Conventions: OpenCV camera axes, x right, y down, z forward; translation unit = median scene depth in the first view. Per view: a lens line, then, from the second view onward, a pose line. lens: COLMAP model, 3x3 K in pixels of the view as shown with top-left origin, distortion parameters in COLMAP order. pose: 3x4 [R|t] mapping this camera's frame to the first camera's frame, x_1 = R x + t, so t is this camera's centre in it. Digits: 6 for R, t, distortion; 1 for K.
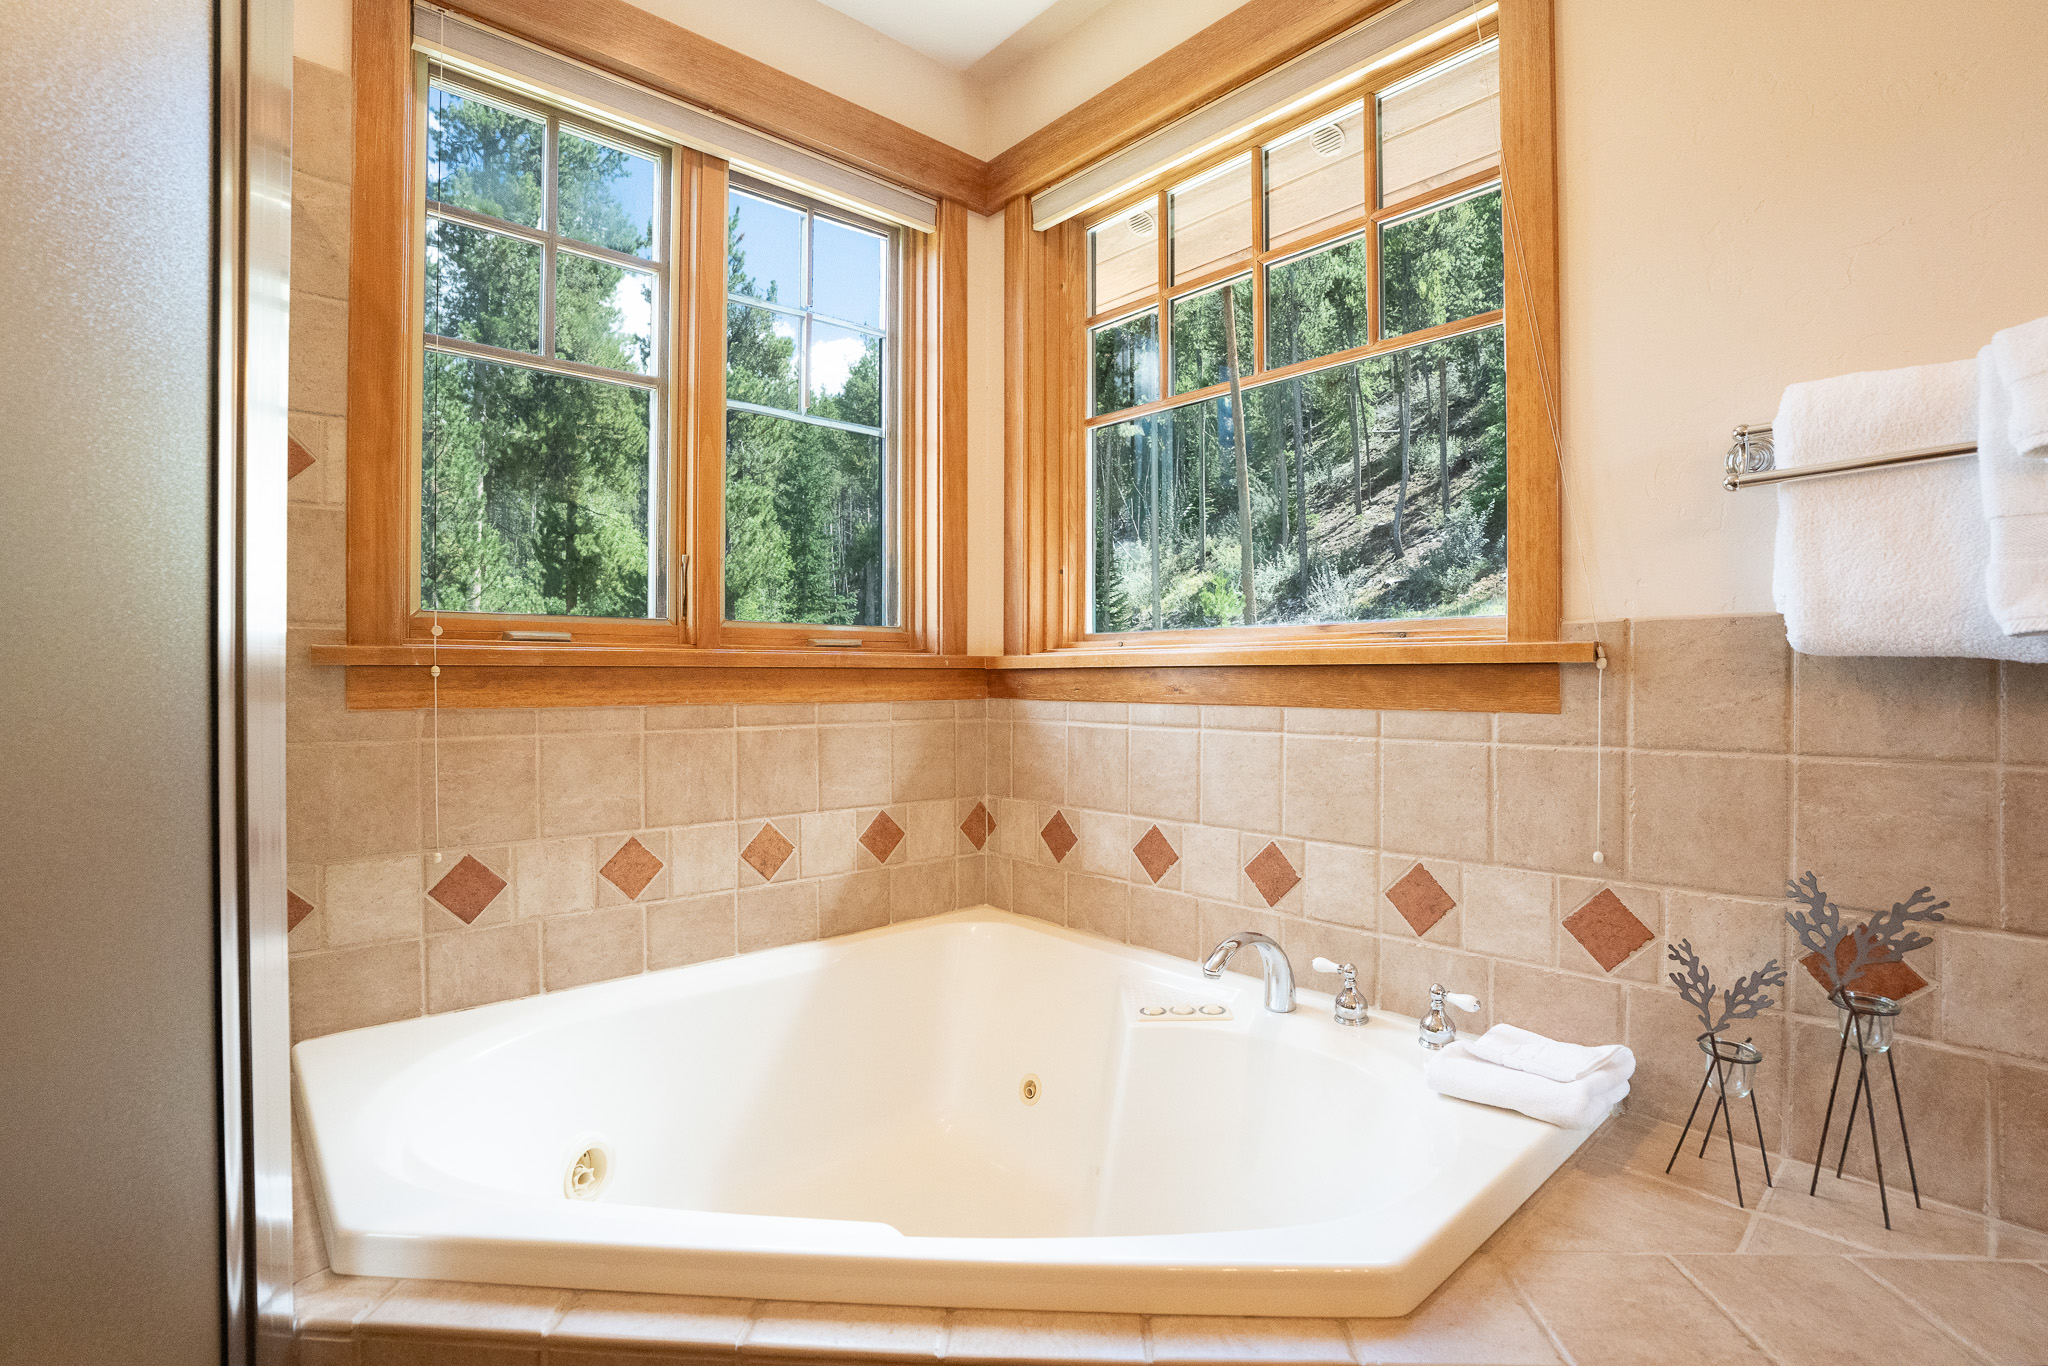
lens RADIAL K [[949.8, 0, 1034.5], [0, 949.8, 680.4], [0, 0, 1]] dist [-0.068139, 0.025629]
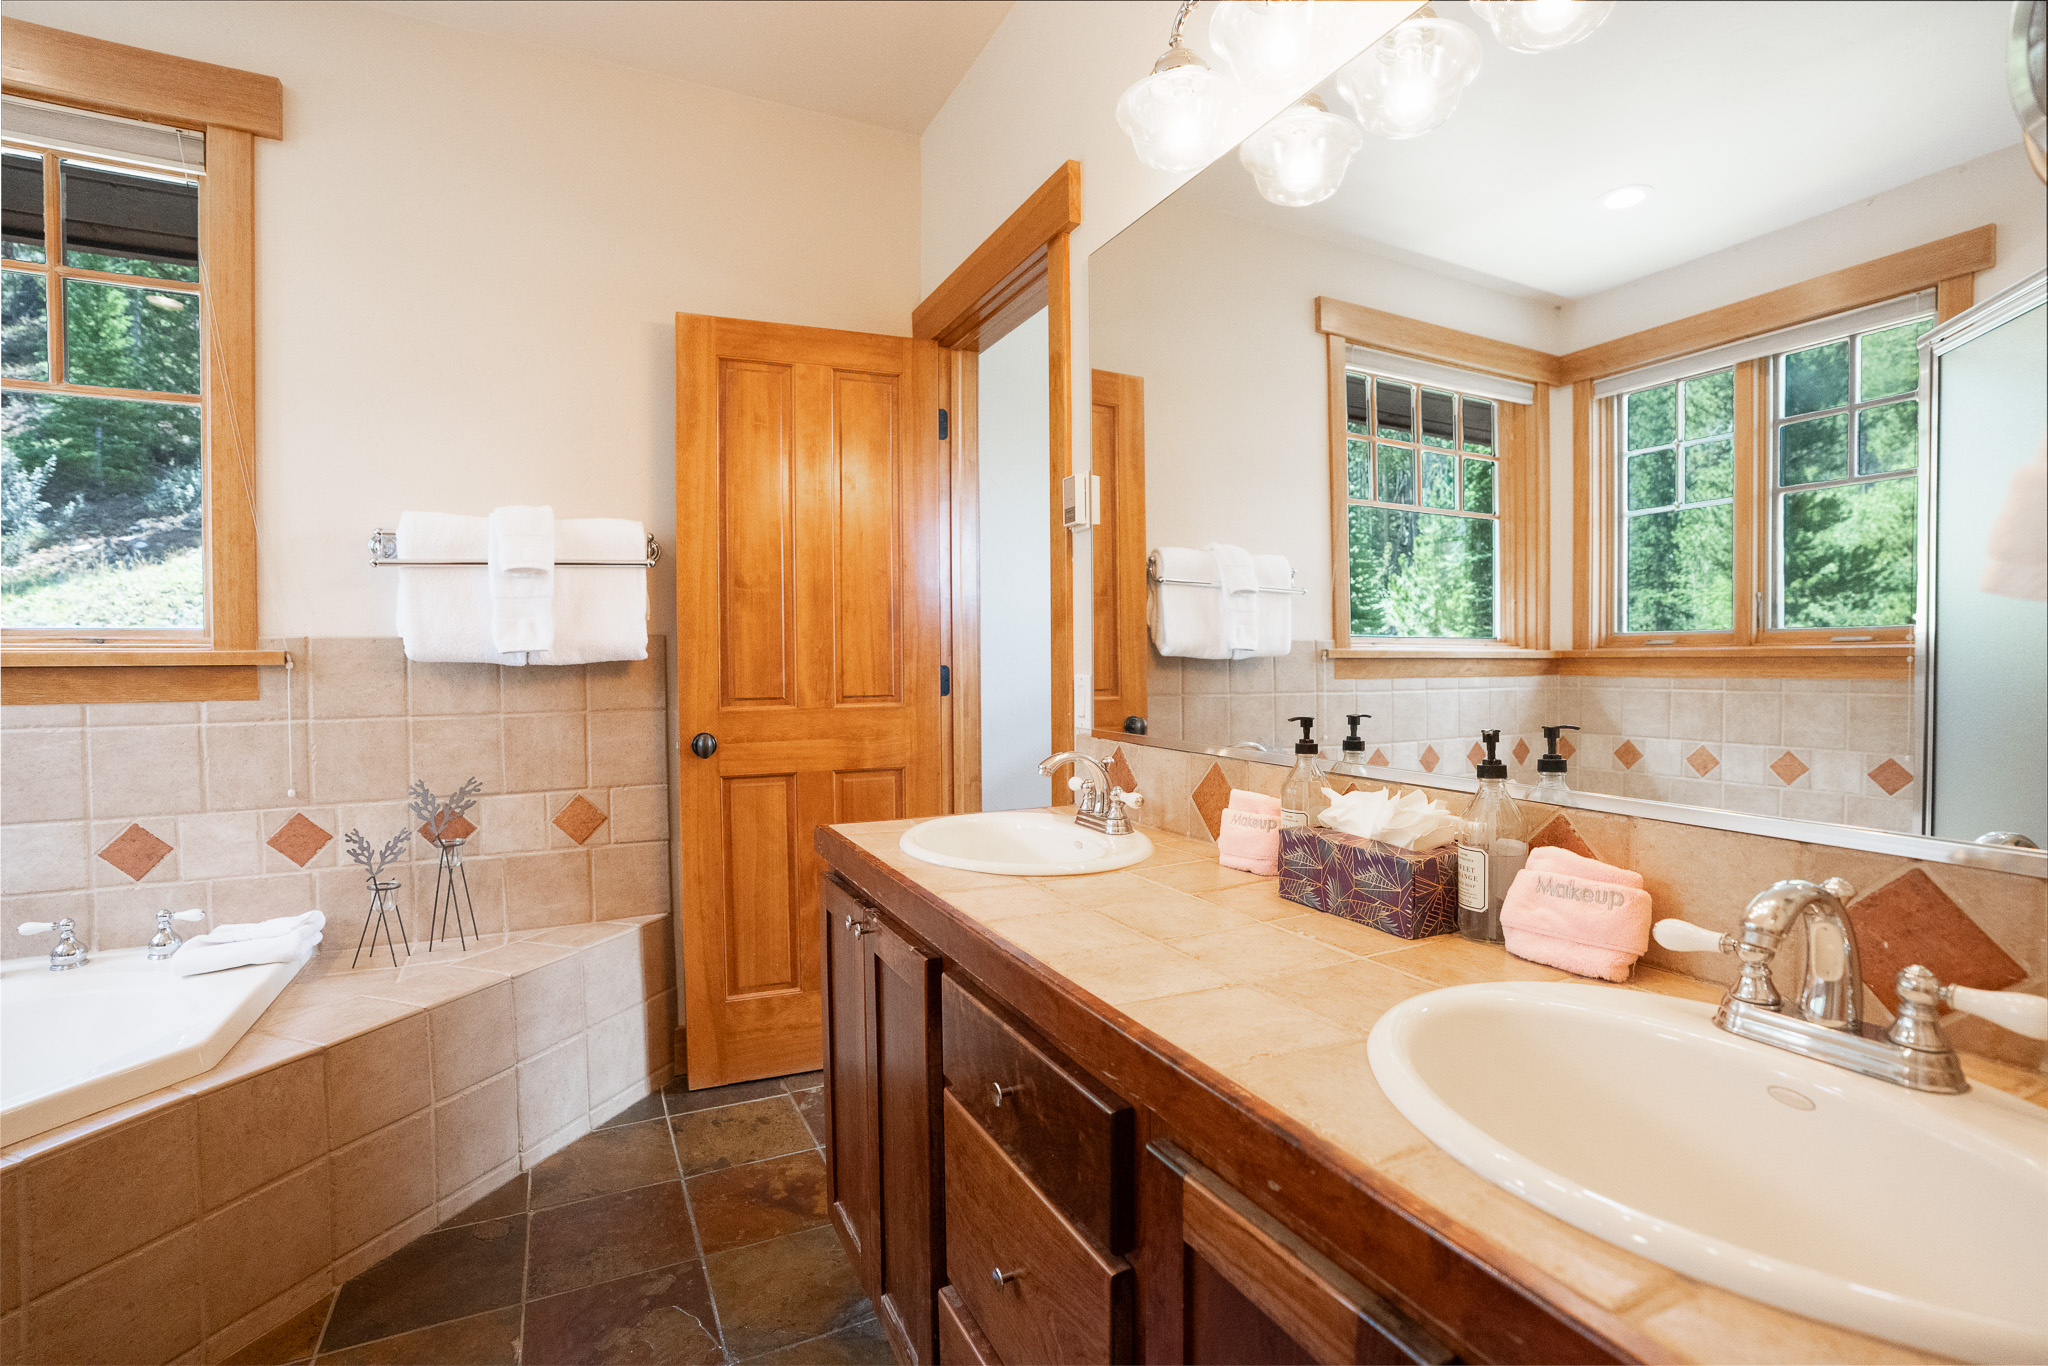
lens RADIAL K [[949.8, 0, 1034.5], [0, 949.8, 680.4], [0, 0, 1]] dist [-0.068139, 0.025629]
pose [[0.272407, -0.023965, 0.961884, -0.509294], [0.010212, 0.999705, 0.022015, -0.014607], [-0.962128, 0.003826, 0.272571, -0.589708]]
